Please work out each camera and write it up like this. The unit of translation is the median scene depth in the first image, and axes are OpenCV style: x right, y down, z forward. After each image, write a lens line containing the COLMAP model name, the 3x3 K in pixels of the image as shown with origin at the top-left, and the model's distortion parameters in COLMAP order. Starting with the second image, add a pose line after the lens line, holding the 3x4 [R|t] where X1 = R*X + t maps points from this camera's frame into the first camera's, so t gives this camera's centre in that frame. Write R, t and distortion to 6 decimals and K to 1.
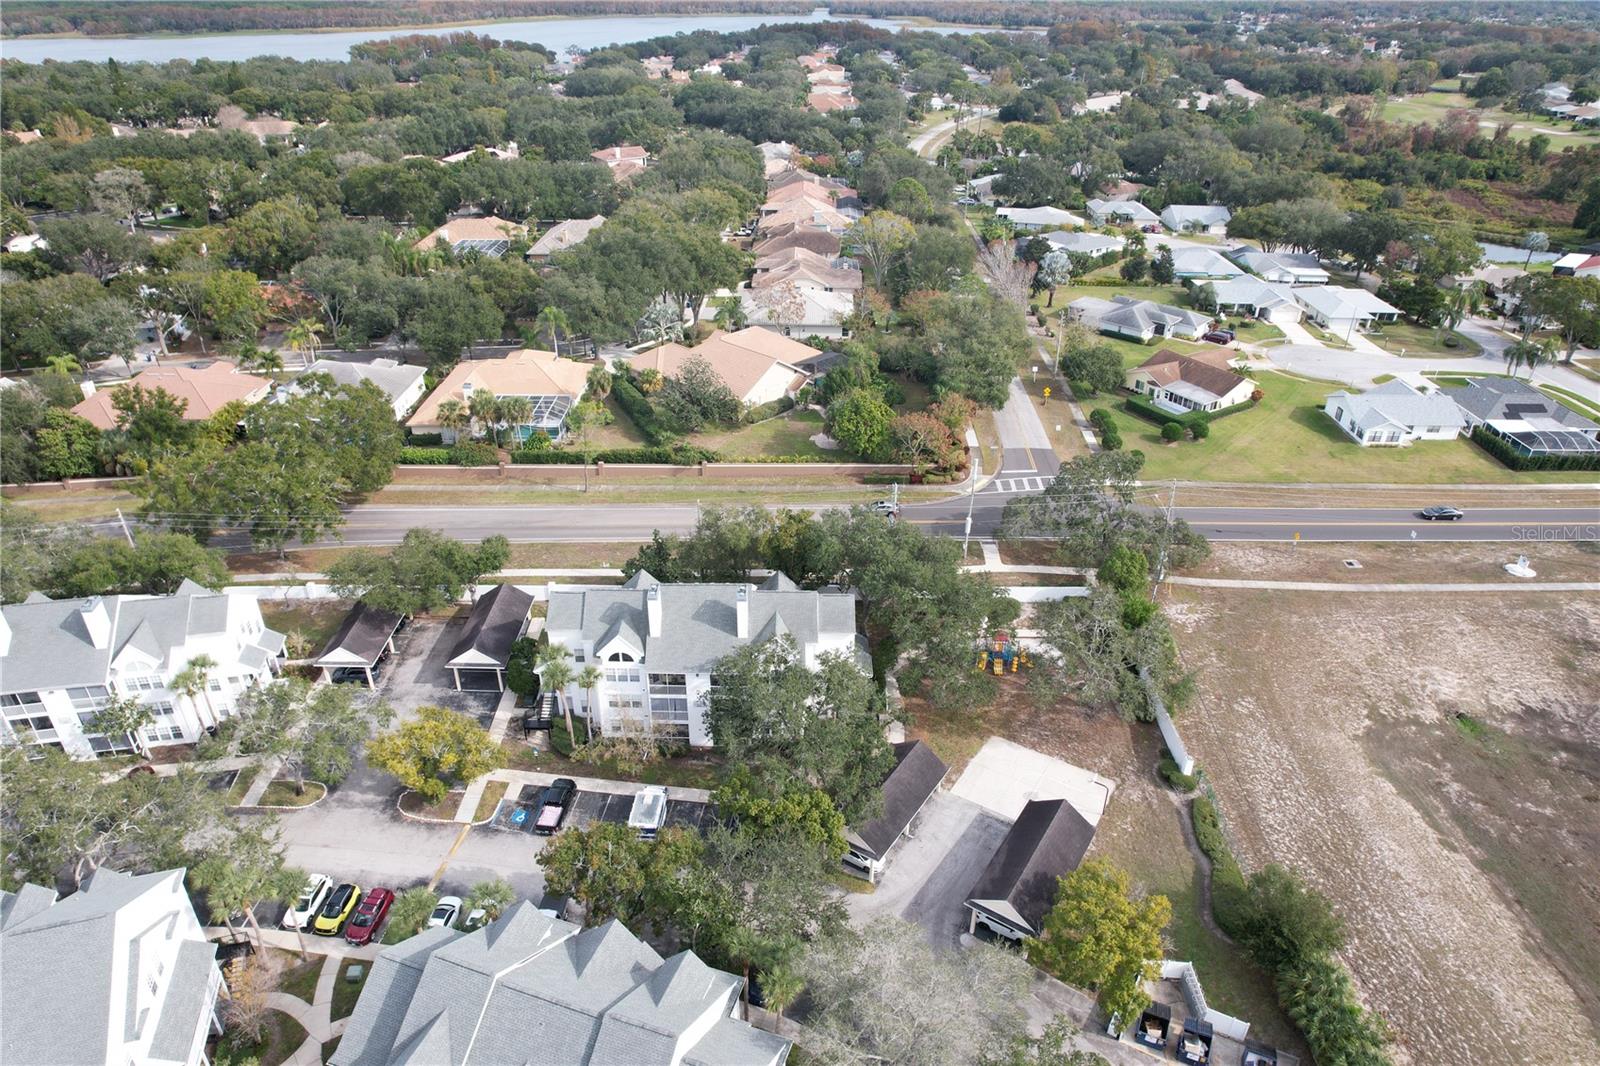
lens RADIAL K [[1032.0, 0, 800.0], [0, 1032.0, 533.0], [0, 0, 1]] dist [-0.078041, 0.077080]
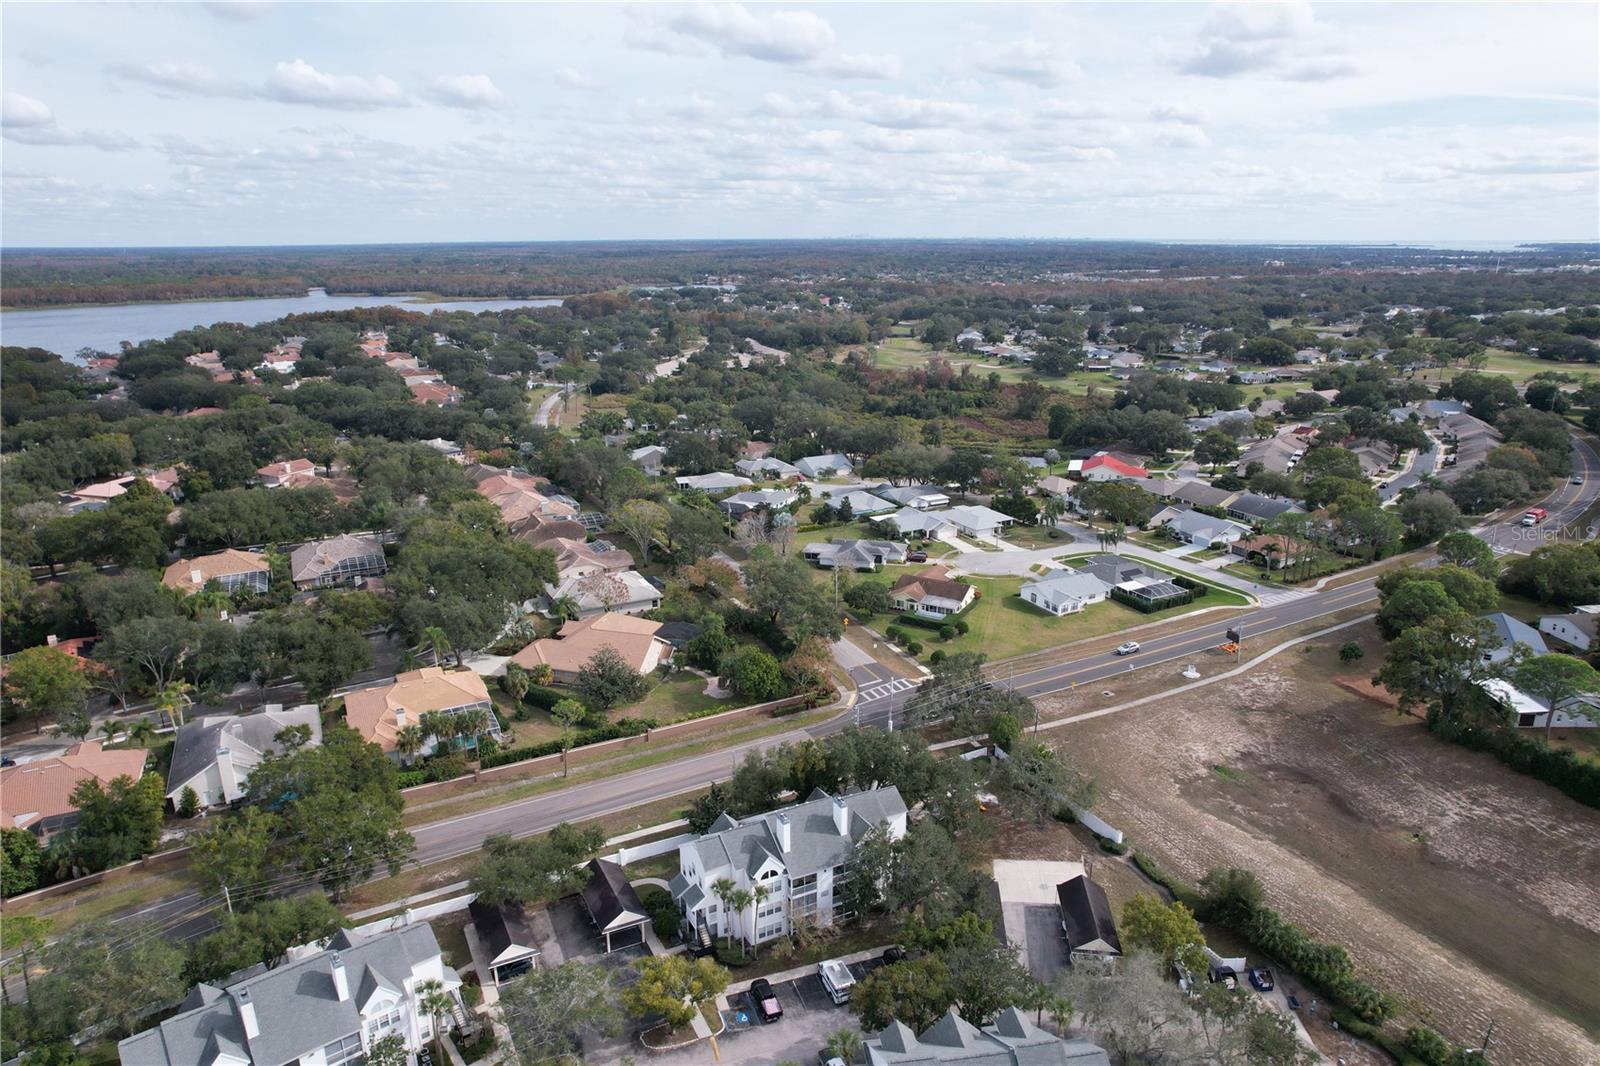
lens RADIAL K [[1030.9, 0, 798.1], [0, 1030.9, 545.3], [0, 0, 1]] dist [-0.068846, 0.062840]
pose [[0.885581, -0.148100, 0.440241, -0.415413], [0.237630, 0.958836, -0.155453, -0.044825], [-0.399097, 0.242281, 0.884320, -0.177954]]
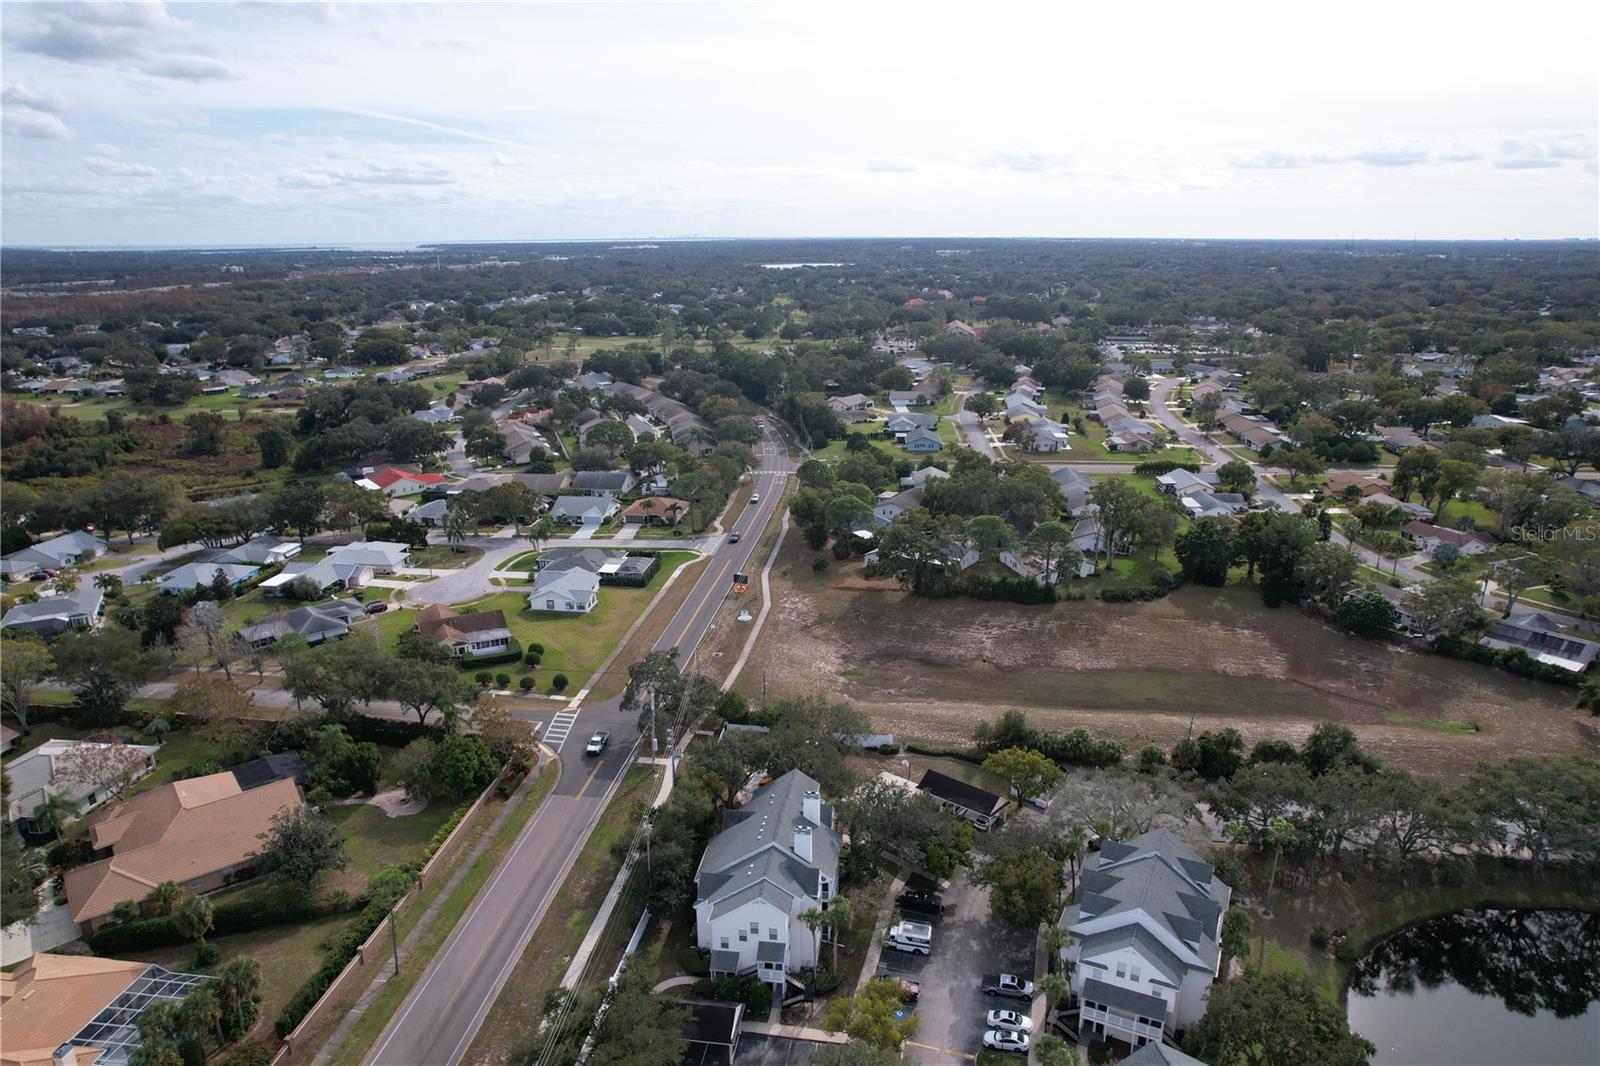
lens RADIAL K [[1030.9, 0, 798.1], [0, 1030.9, 545.3], [0, 0, 1]] dist [-0.068846, 0.062840]
pose [[0.125699, -0.297956, 0.946268, -0.807675], [0.486121, 0.849972, 0.203060, -0.330220], [-0.864804, 0.434476, 0.251683, 0.319862]]
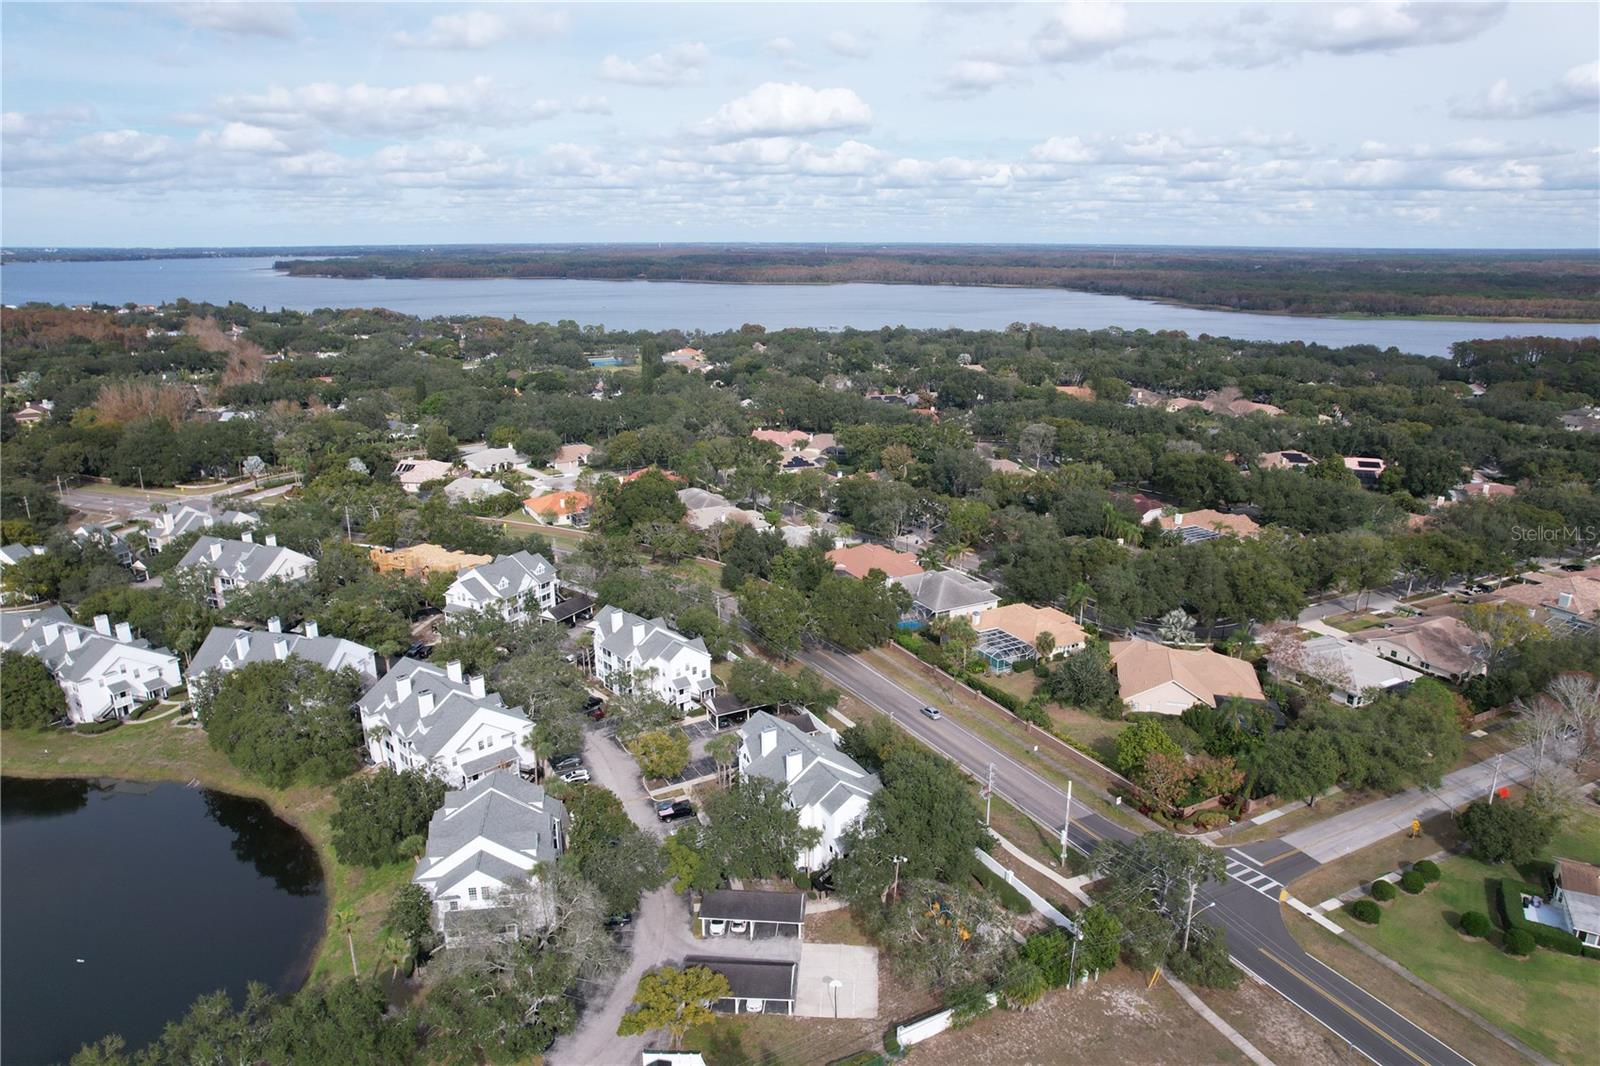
lens RADIAL K [[1032.0, 0, 800.0], [0, 1032.0, 533.0], [0, 0, 1]] dist [-0.078041, 0.077080]
pose [[0.473433, 0.237245, -0.848279, 0.735512], [-0.427375, 0.903961, 0.014296, -0.165017], [0.770203, 0.355765, 0.529357, 0.045891]]
